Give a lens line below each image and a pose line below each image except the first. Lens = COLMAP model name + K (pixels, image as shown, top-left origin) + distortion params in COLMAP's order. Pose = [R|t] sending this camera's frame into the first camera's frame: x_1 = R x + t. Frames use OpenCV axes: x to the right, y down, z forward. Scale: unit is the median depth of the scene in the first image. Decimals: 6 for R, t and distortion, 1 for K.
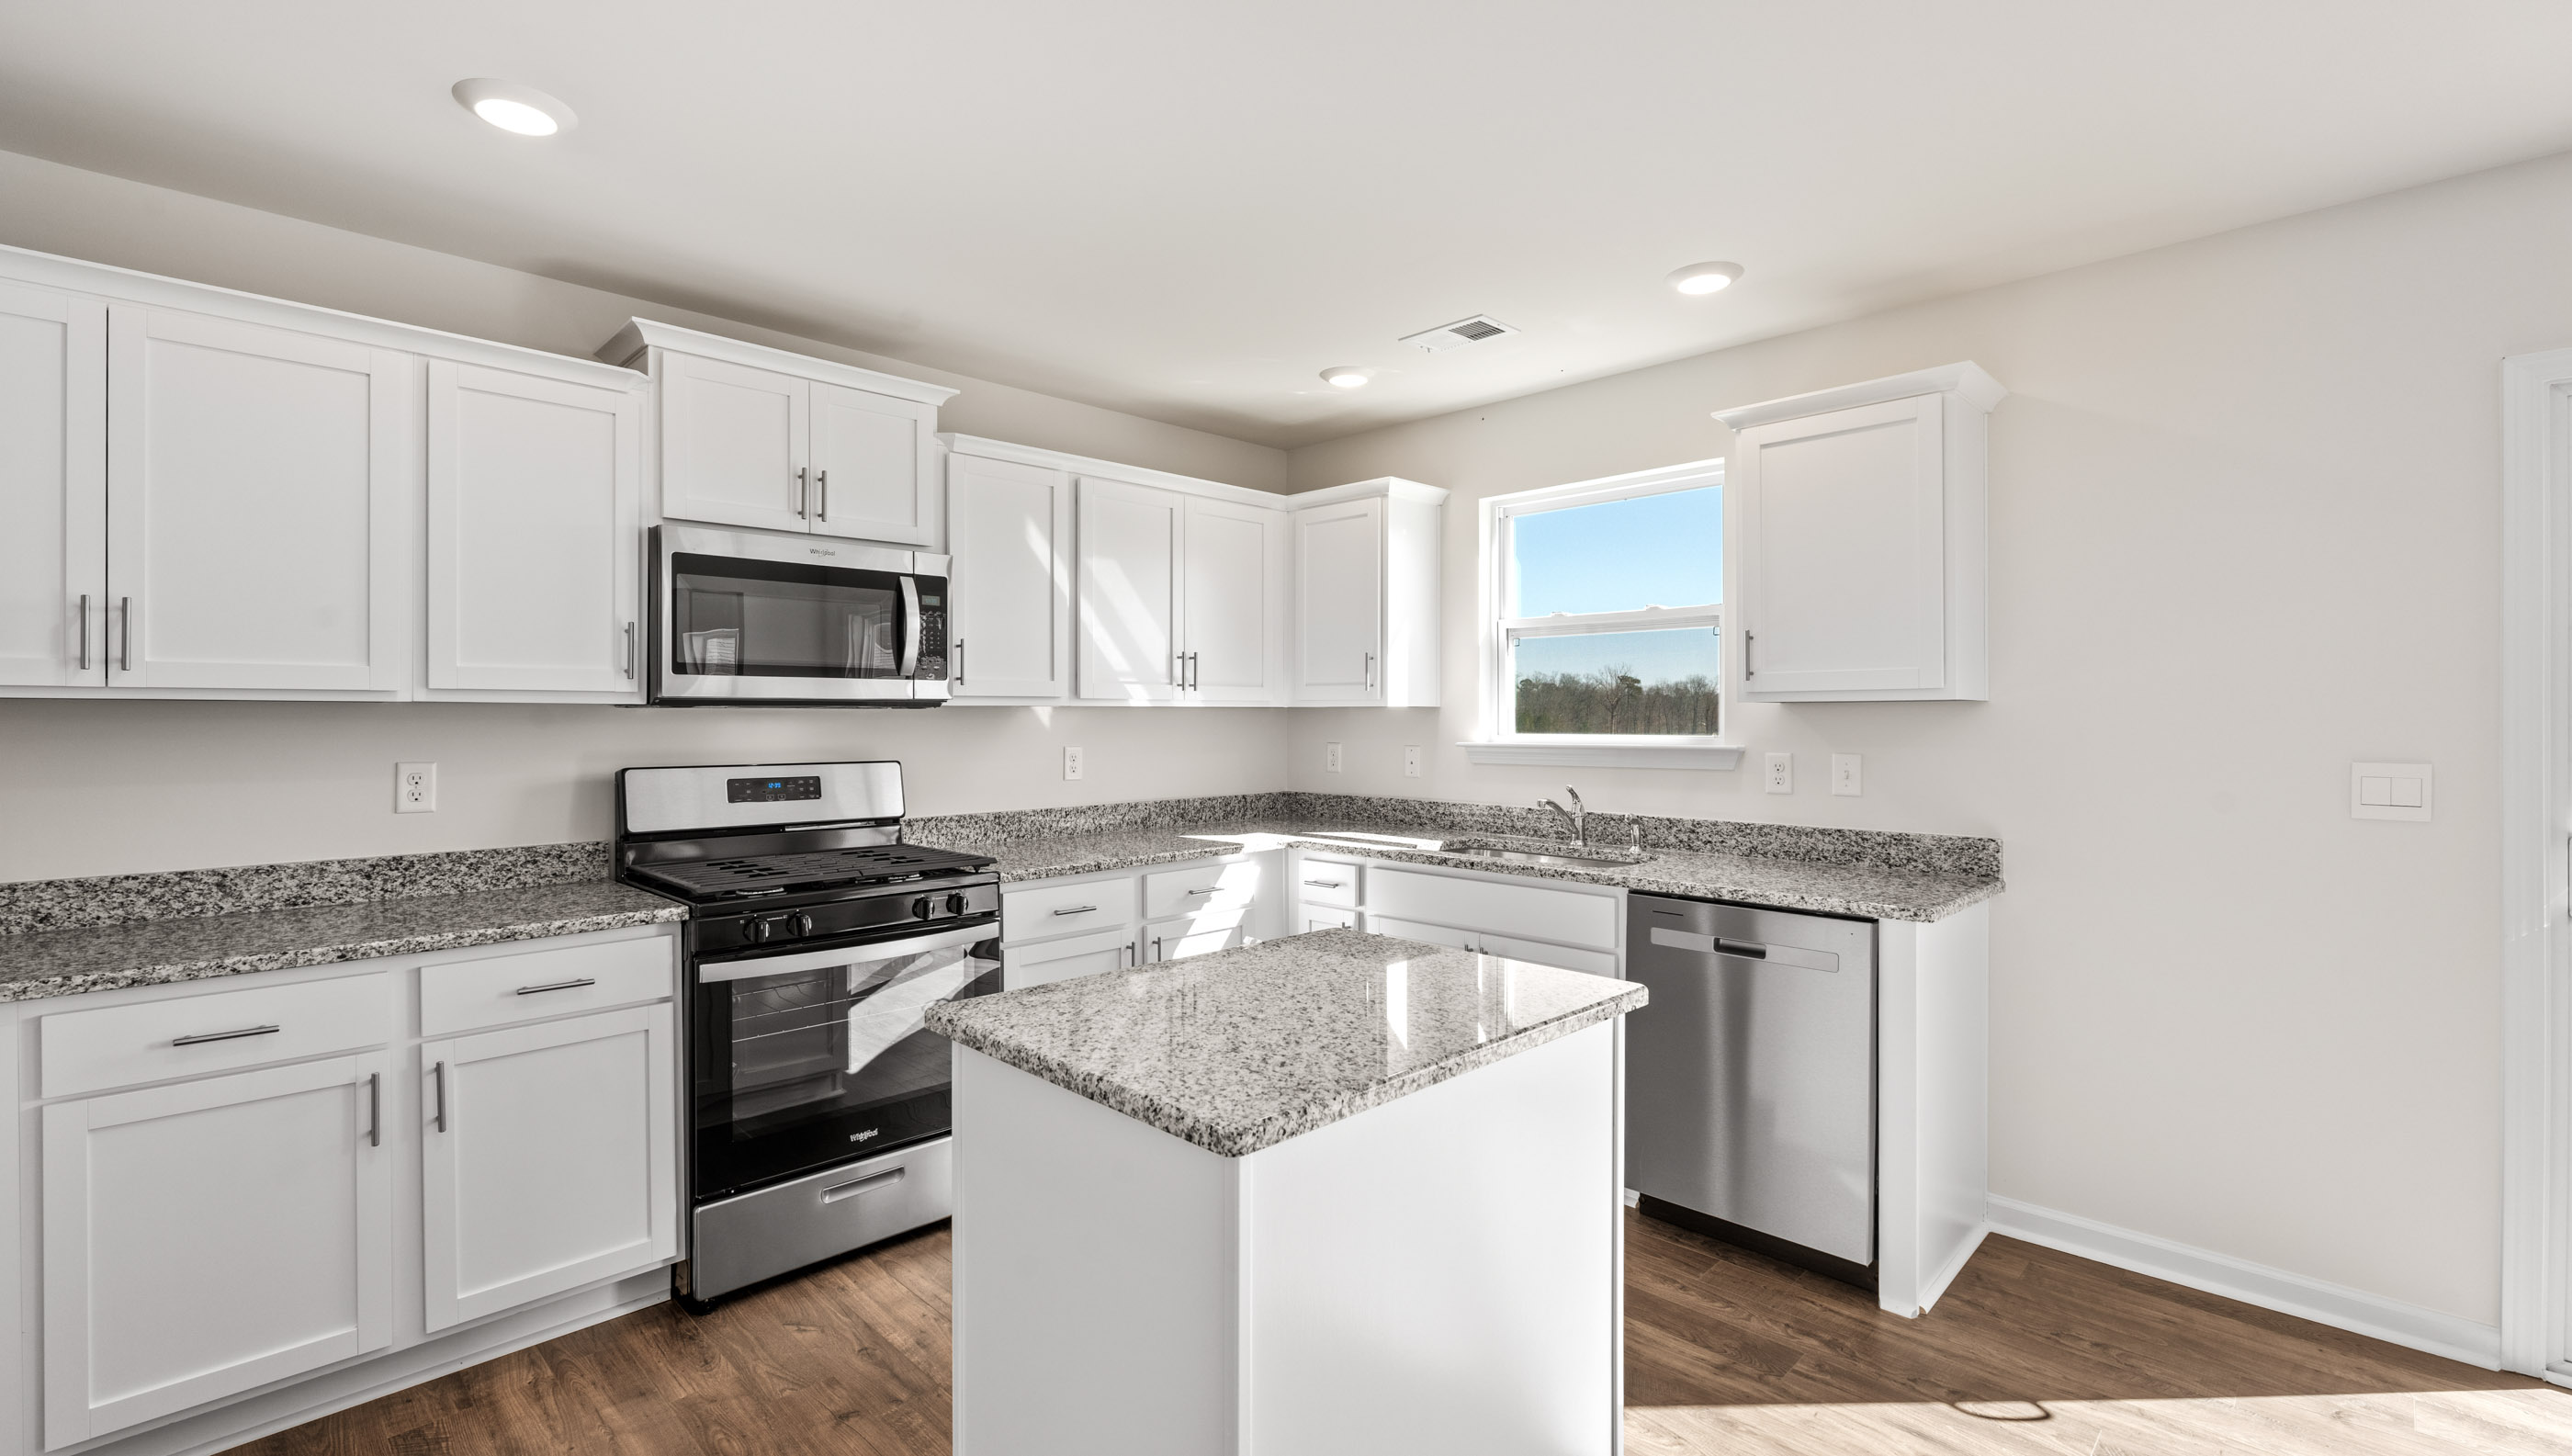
lens RADIAL K [[1118.4, 0, 1286.0], [0, 1118.4, 728.0], [0, 0, 1]] dist [-0.002343, -0.000038]
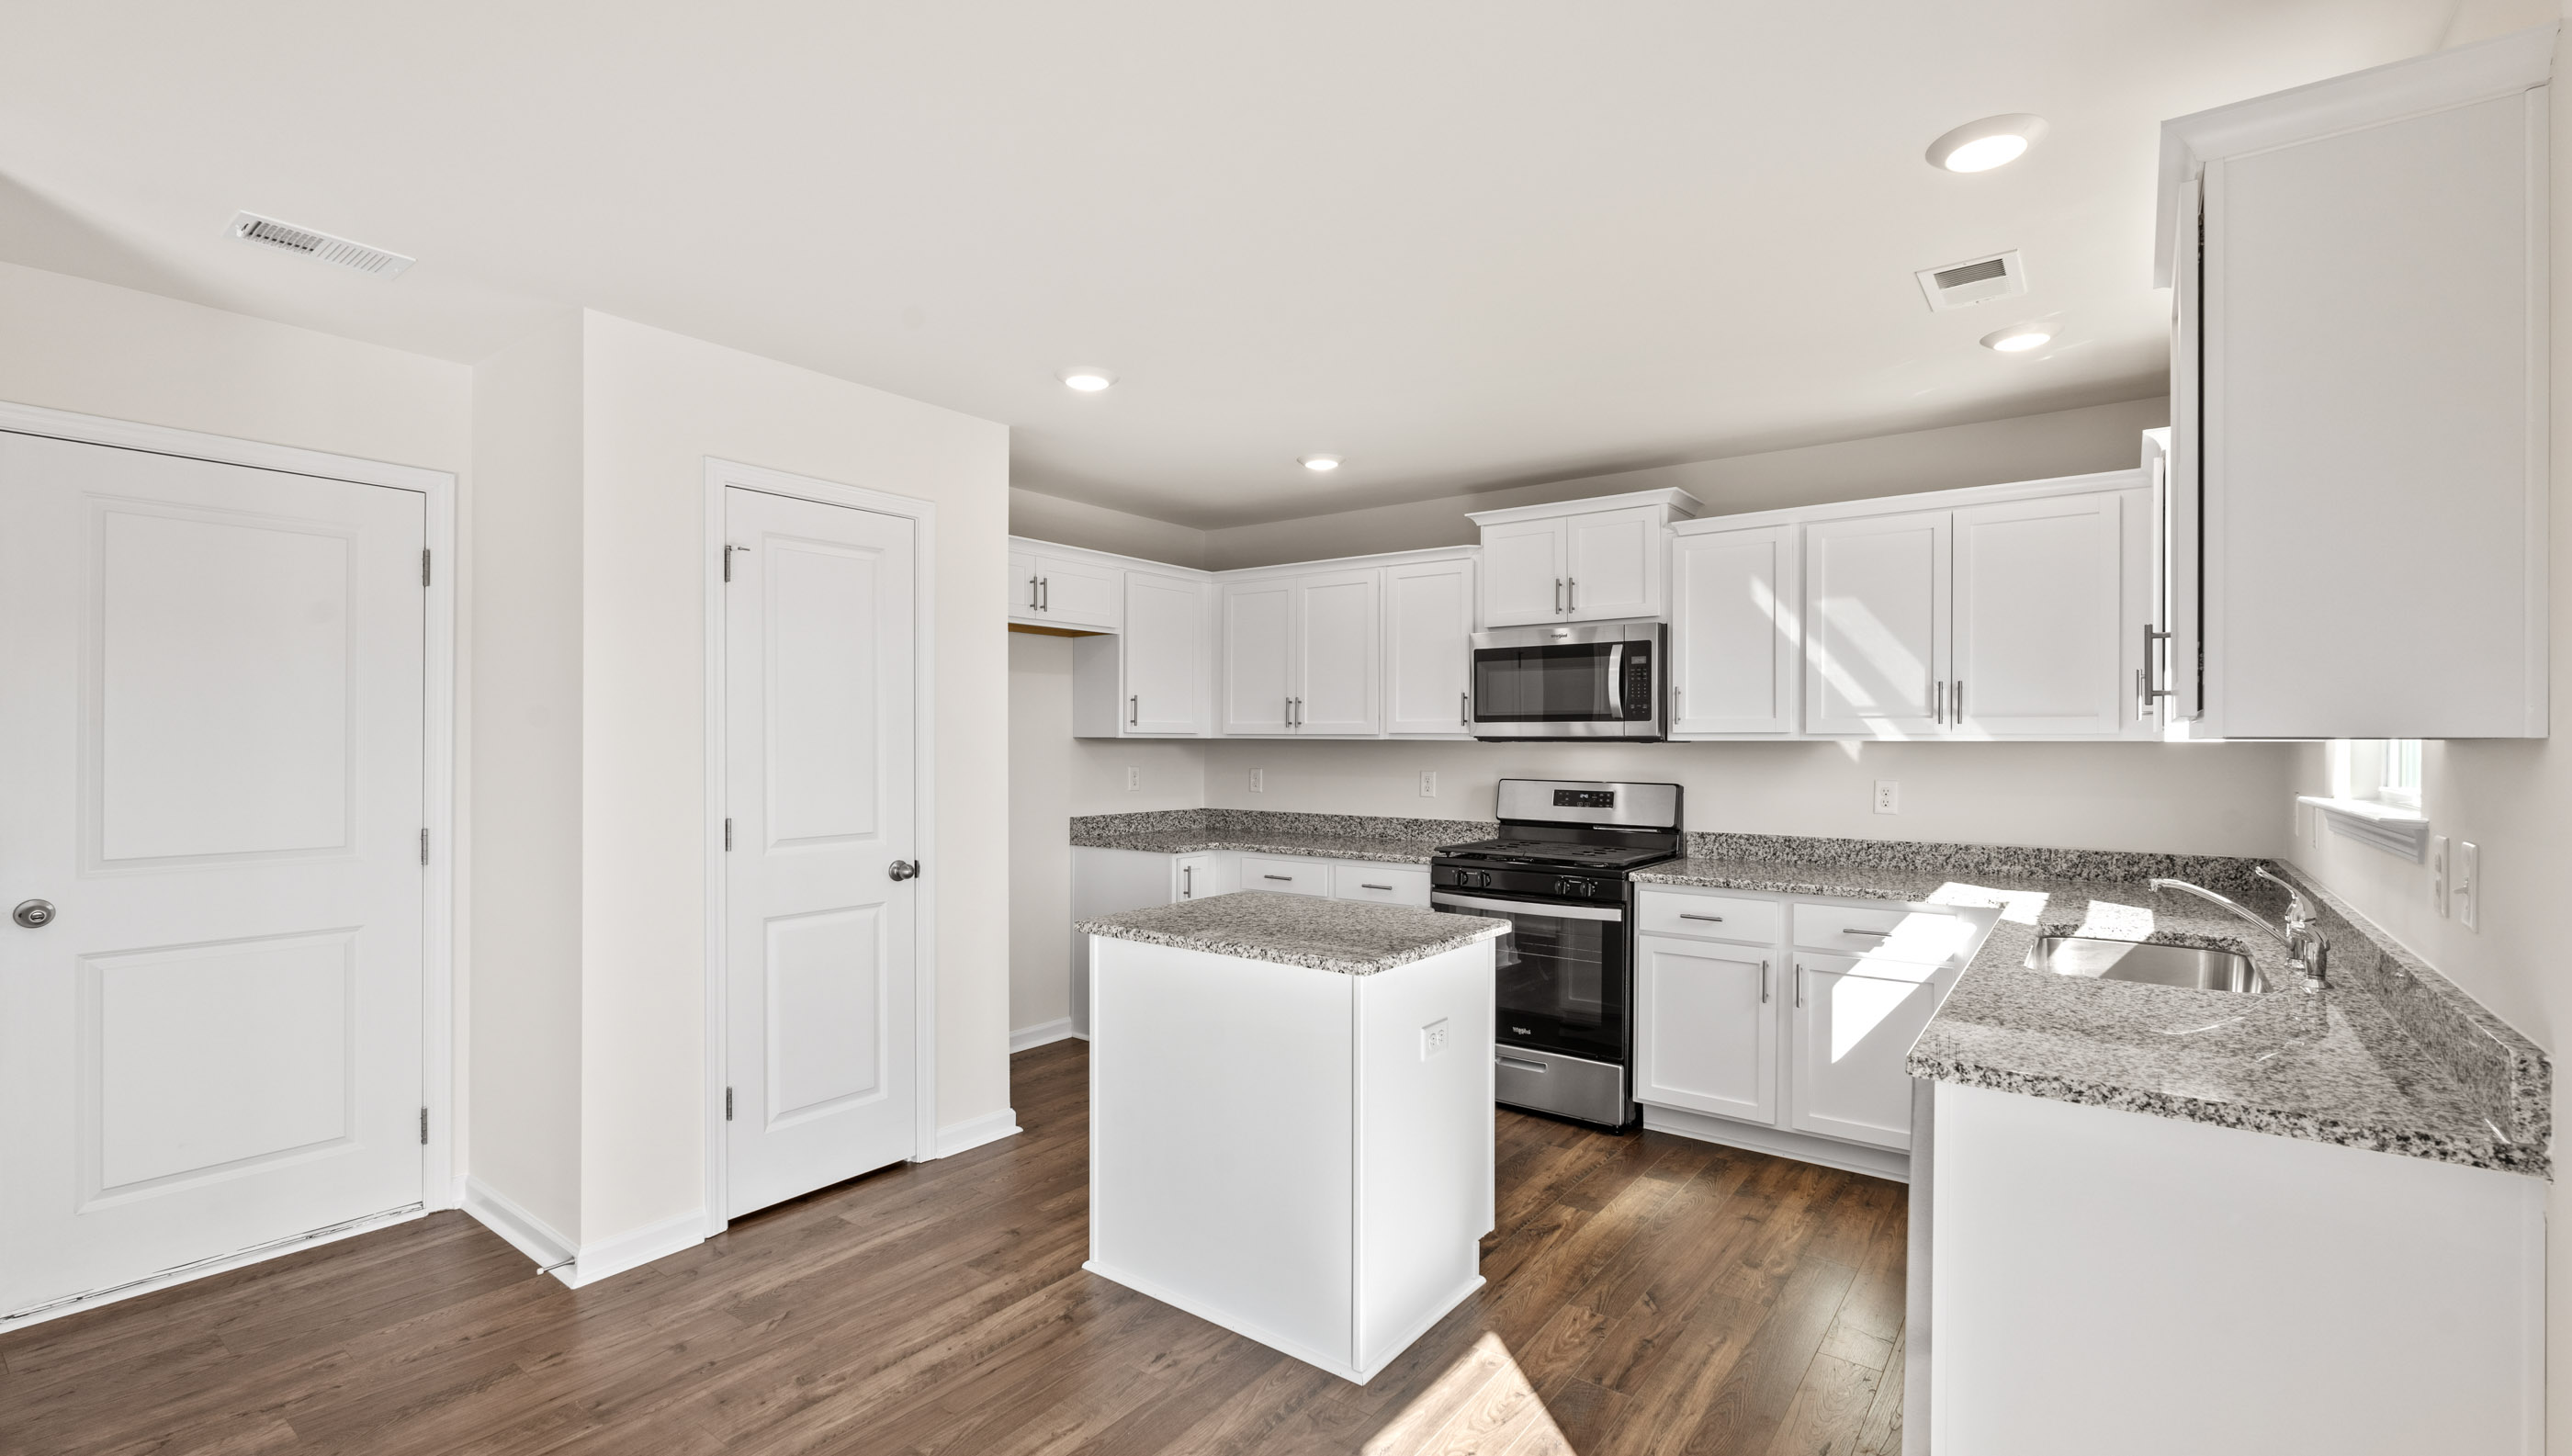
lens RADIAL K [[1138.4, 0, 1292.7], [0, 1138.4, 749.2], [0, 0, 1]] dist [-0.001543, -0.000049]
pose [[0.144318, 0.009327, -0.989487, 0.910083], [-0.014029, 0.999874, 0.007379, -0.014309], [0.989432, 0.012816, 0.144431, 0.401877]]
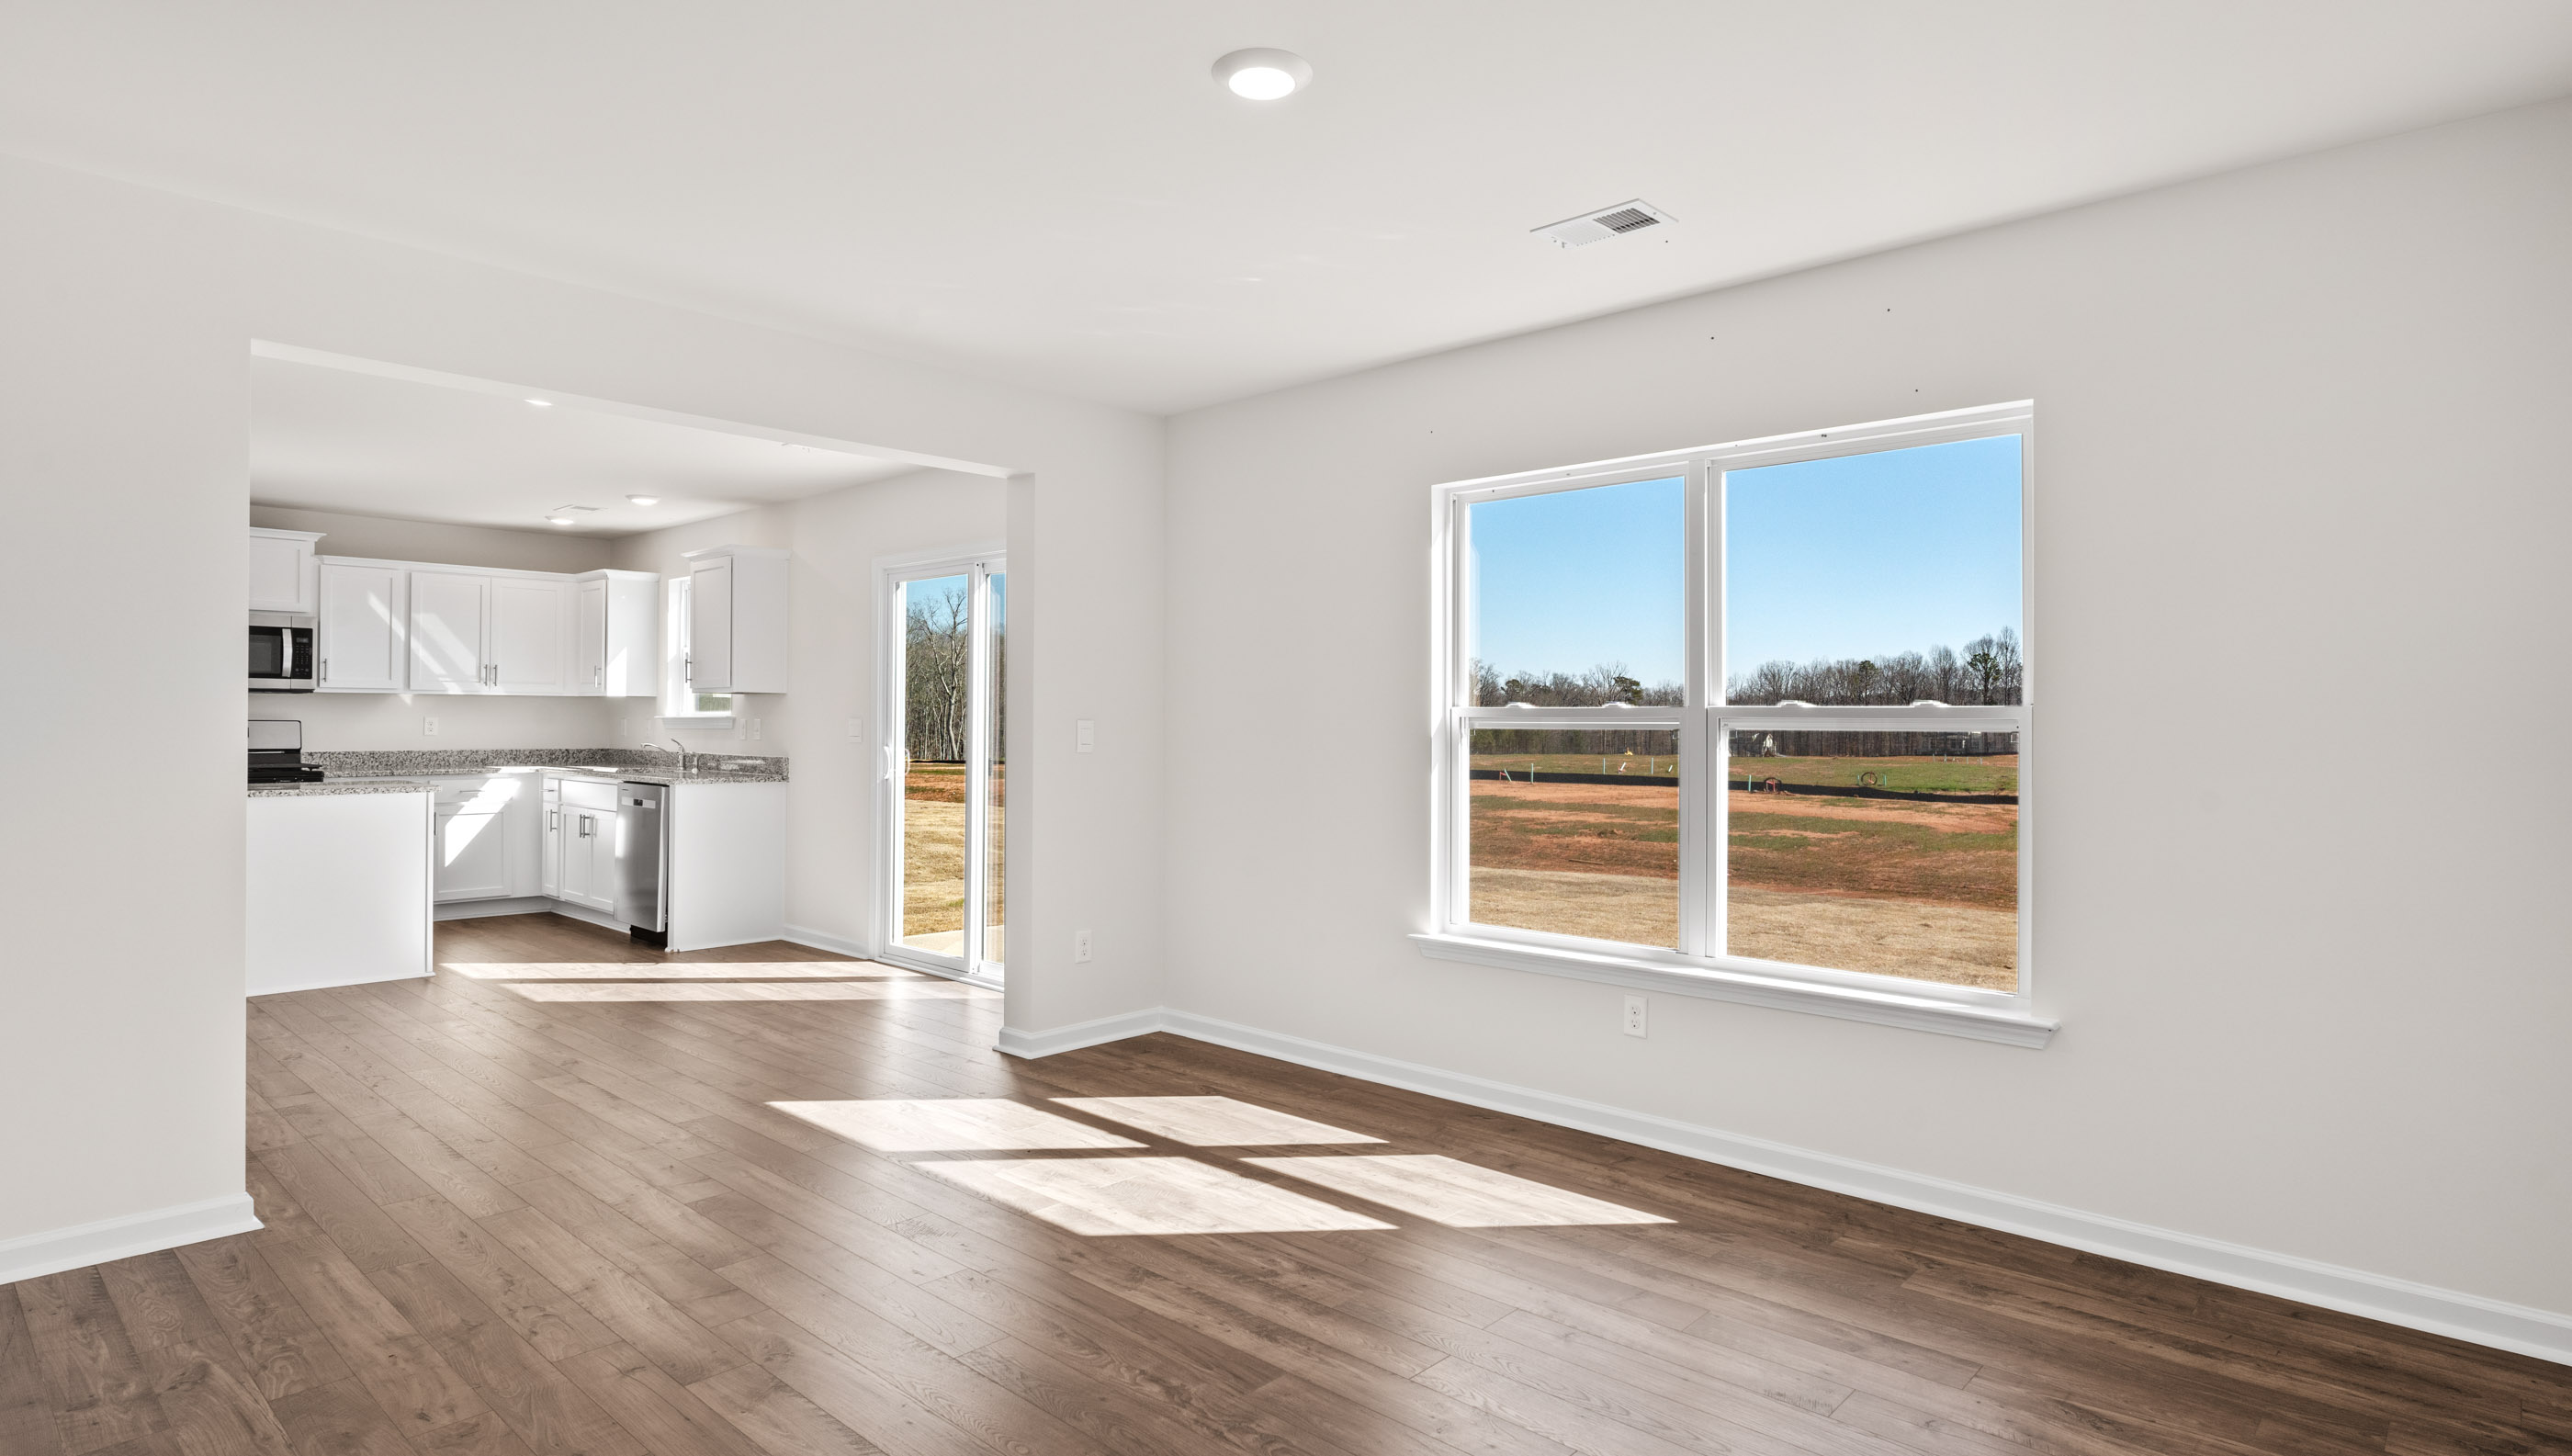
lens RADIAL K [[1343.9, 0, 1286.0], [0, 1343.9, 728.0], [0, 0, 1]] dist [-0.006012, -0.000792]
pose [[0.999521, 0.007576, 0.029993, 1.365958], [-0.007380, 0.999951, -0.006635, 0.047112], [-0.030042, 0.006411, 0.999528, -1.451733]]
